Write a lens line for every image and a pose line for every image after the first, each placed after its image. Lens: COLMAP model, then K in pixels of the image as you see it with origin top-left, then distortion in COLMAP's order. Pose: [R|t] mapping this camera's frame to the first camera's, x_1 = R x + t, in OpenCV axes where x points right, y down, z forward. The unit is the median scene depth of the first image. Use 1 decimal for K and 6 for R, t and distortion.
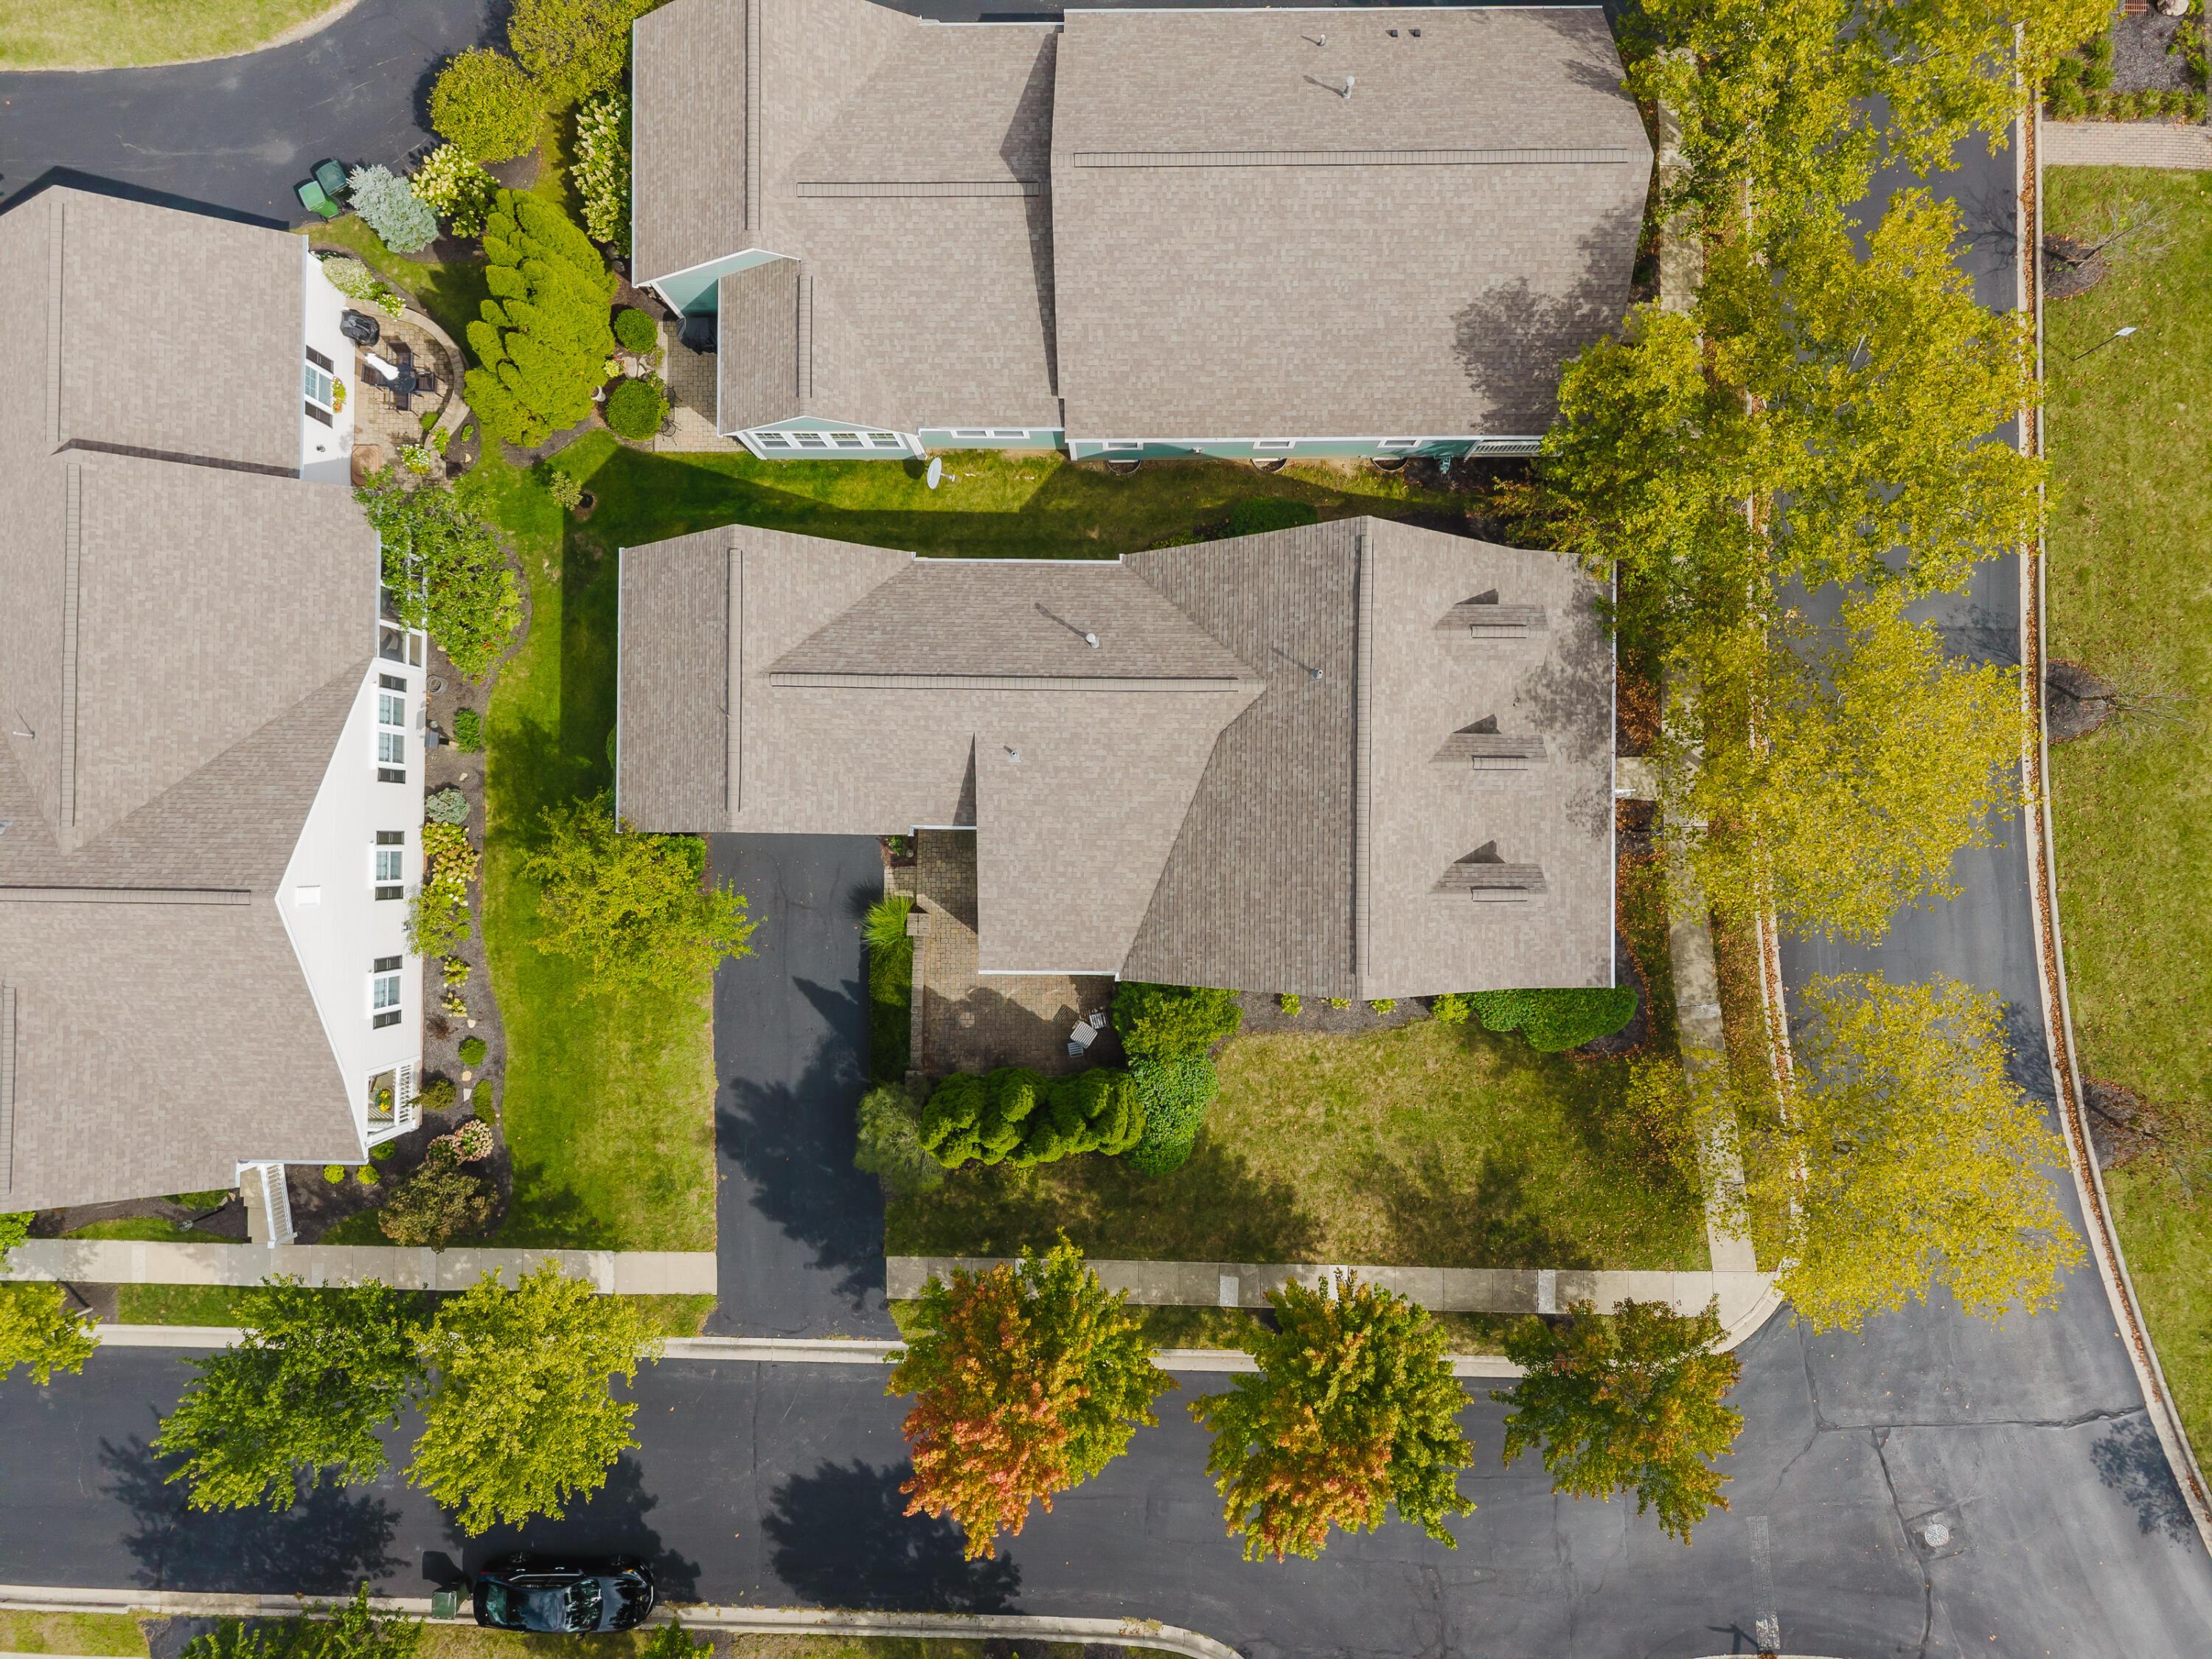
lens RADIAL K [[1551.1, 0, 1106.0], [0, 1551.1, 829.5], [0, 0, 1]] dist [0.008149, -0.001769]
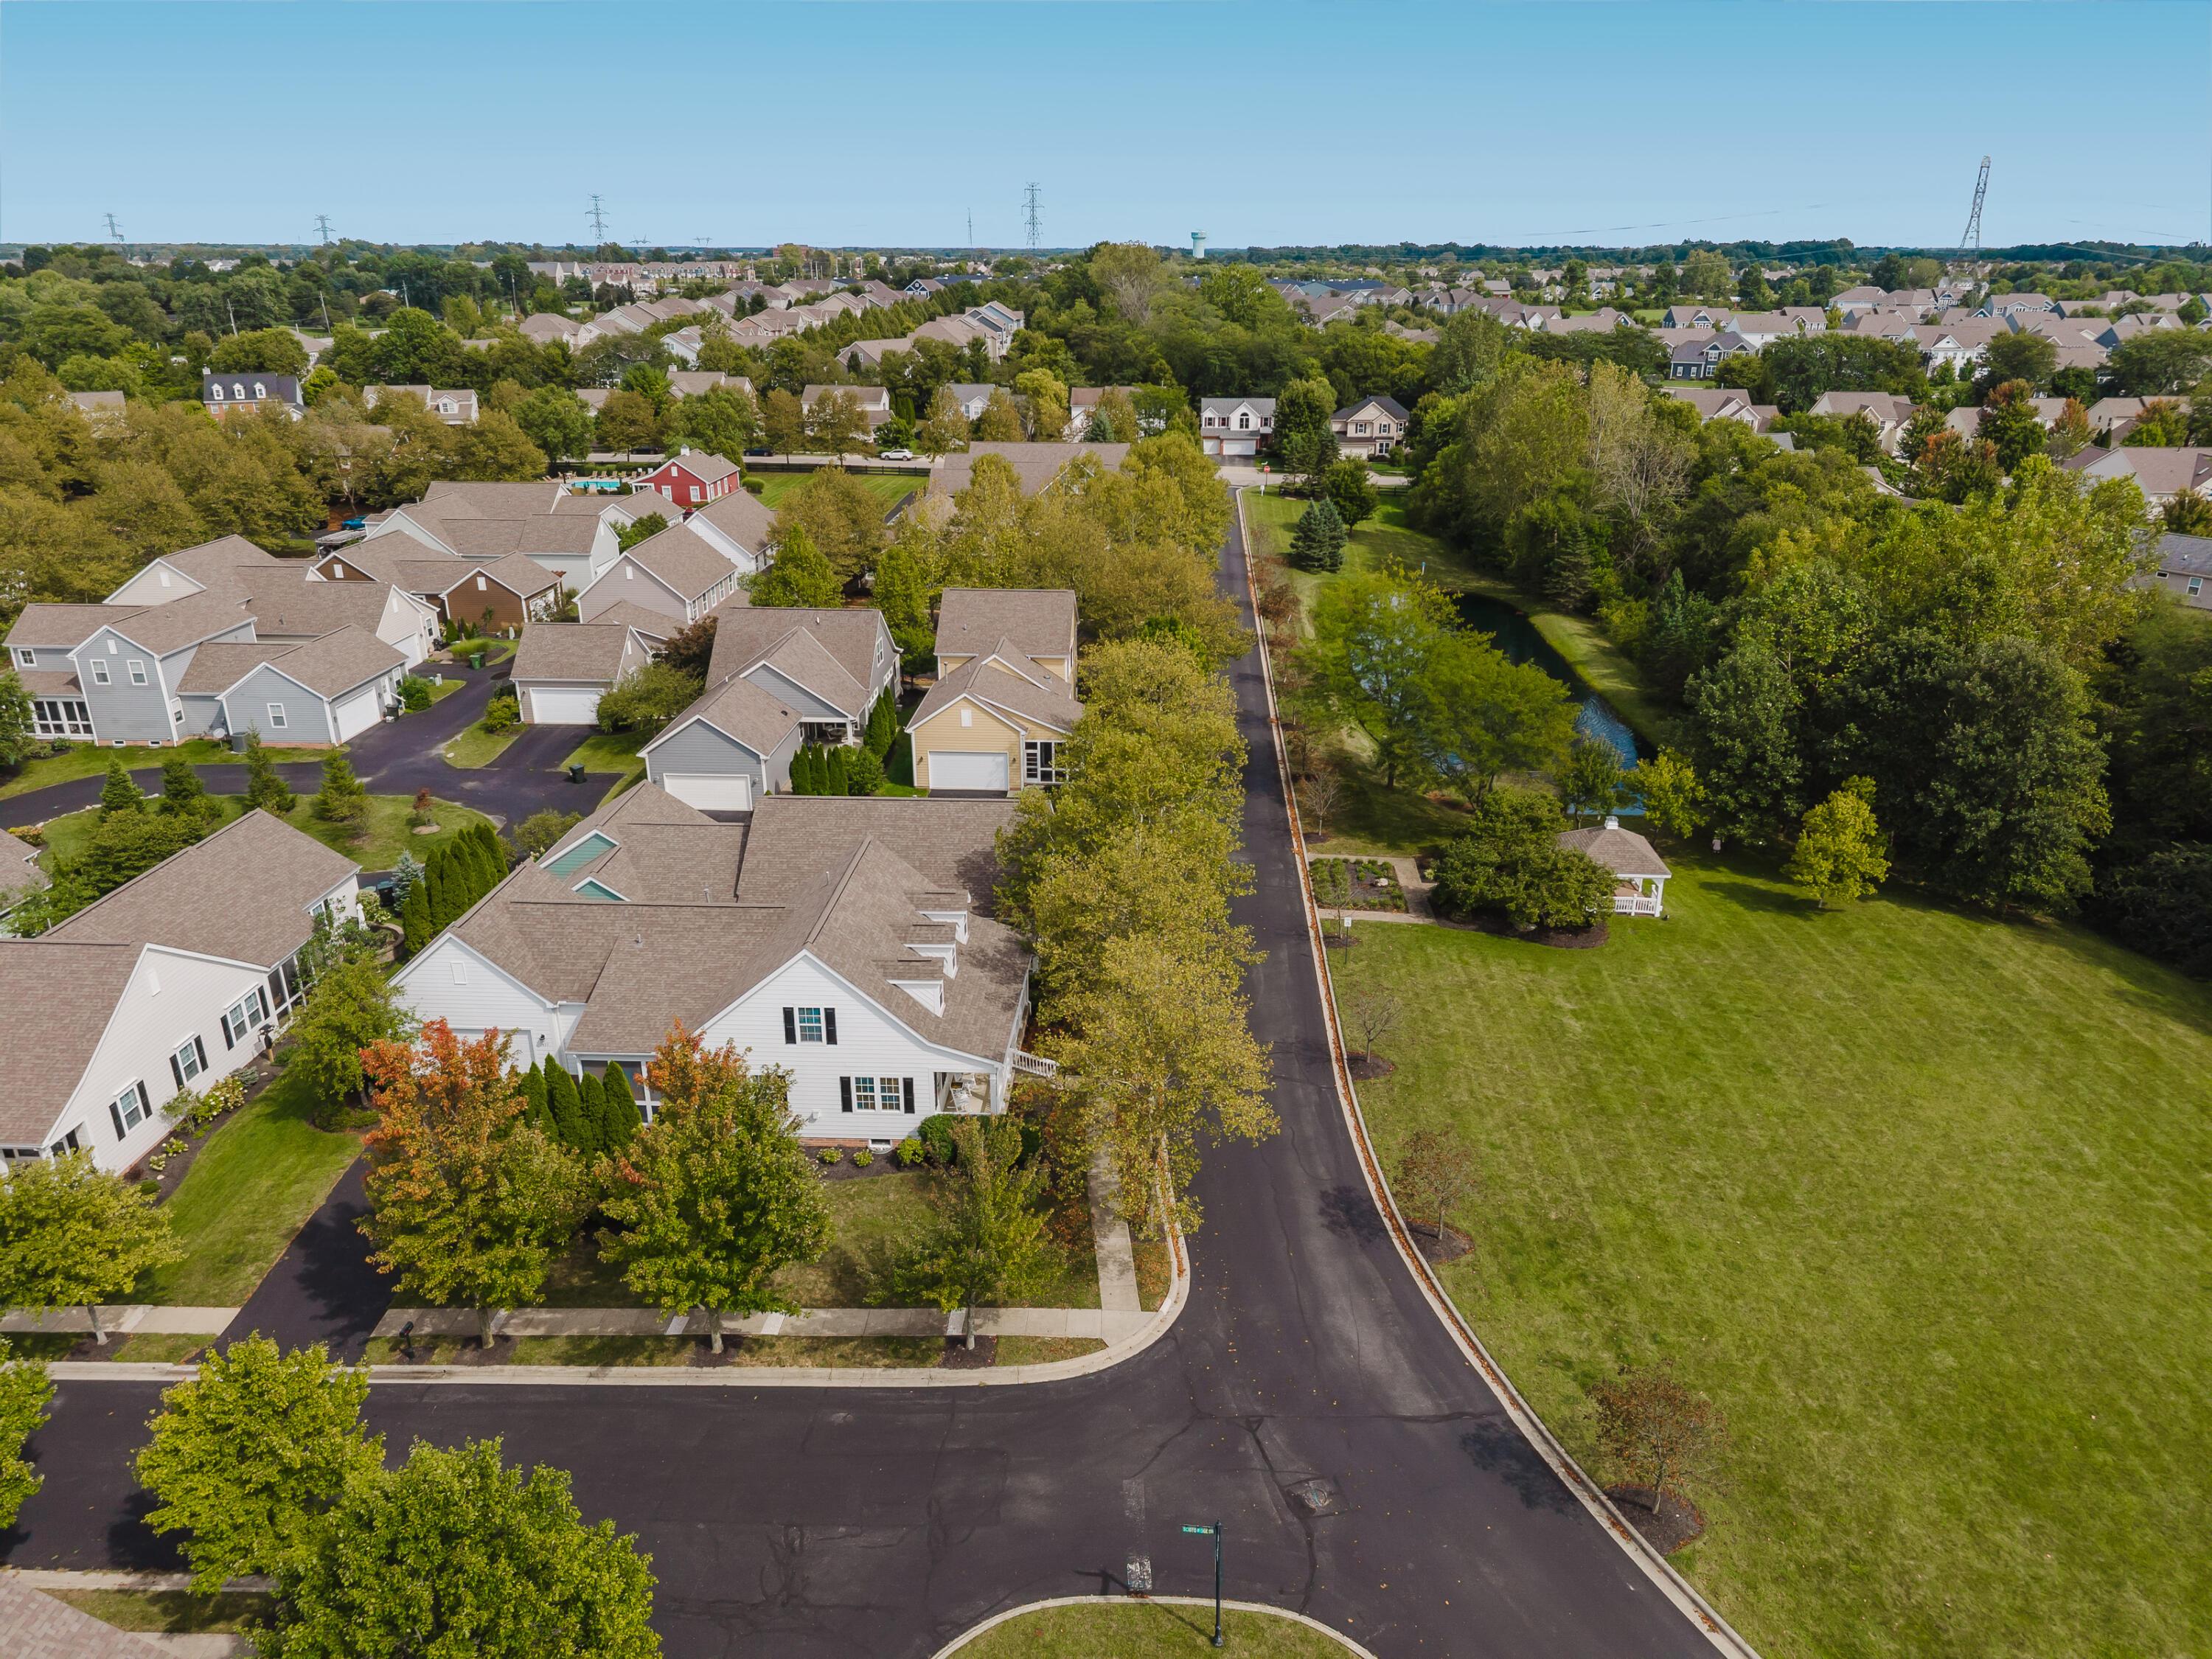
lens RADIAL K [[1551.1, 0, 1106.0], [0, 1551.1, 829.5], [0, 0, 1]] dist [0.008149, -0.001769]
pose [[0.998219, 0.037382, -0.046499, 0.433080], [-0.056831, 0.358500, -0.931798, 1.213856], [-0.018163, 0.932781, 0.359986, 0.265309]]
